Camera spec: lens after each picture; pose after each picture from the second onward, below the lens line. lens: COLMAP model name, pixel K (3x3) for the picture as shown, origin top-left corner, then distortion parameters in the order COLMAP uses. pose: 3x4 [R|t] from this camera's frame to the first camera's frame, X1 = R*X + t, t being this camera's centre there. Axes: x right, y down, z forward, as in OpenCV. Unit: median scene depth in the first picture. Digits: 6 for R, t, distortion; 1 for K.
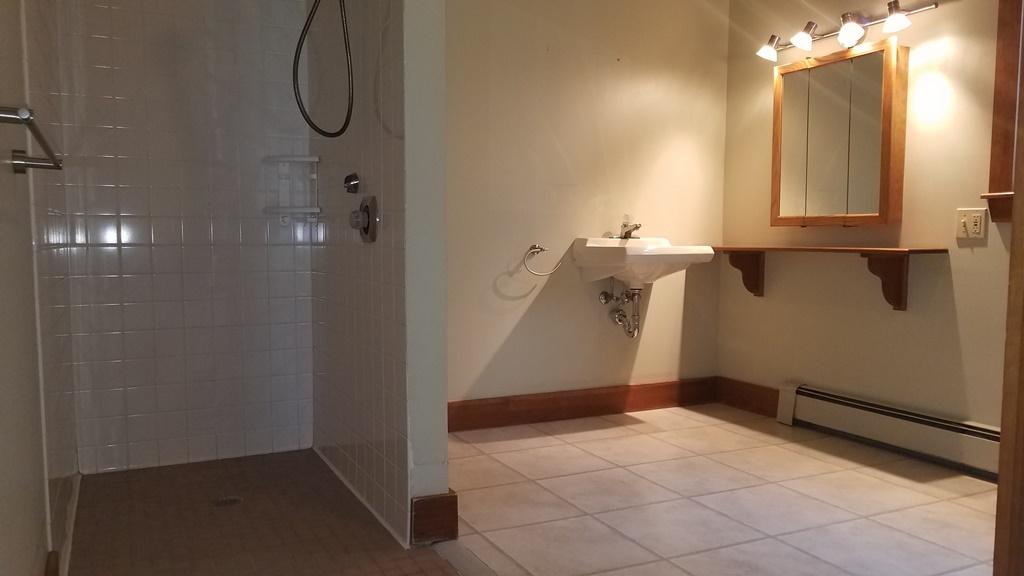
lens RADIAL K [[800.4, 0, 508.7], [0, 800.4, 292.0], [0, 0, 1]] dist [0.012641, 0.000348]
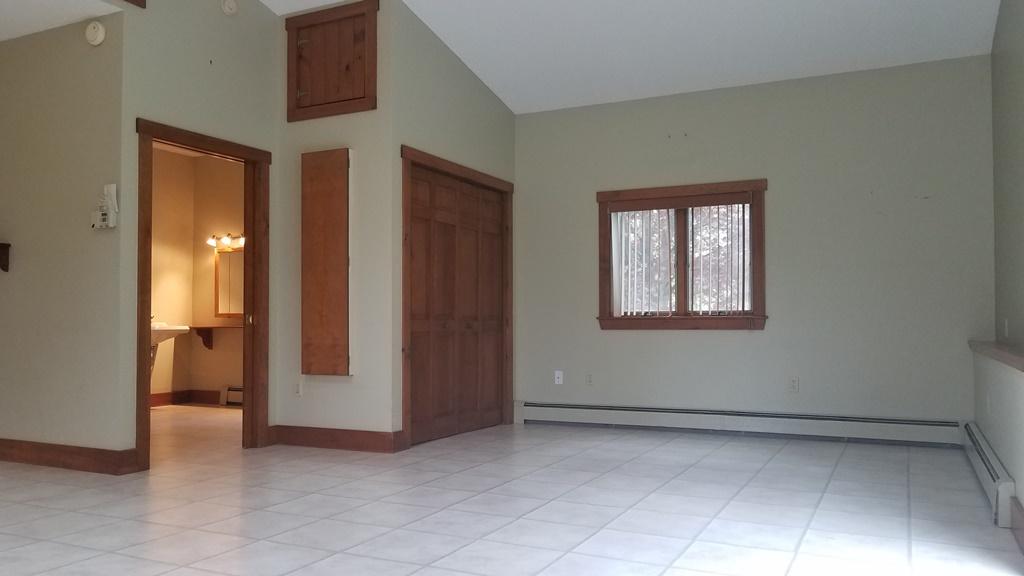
lens RADIAL K [[800.4, 0, 491.0], [0, 800.4, 324.0], [0, 0, 1]] dist [0.012641, 0.000348]
pose [[0.804844, -0.001855, 0.593483, -0.376324], [0.037394, 0.998167, -0.047592, 0.071789], [-0.592307, 0.060497, 0.803438, -1.237002]]
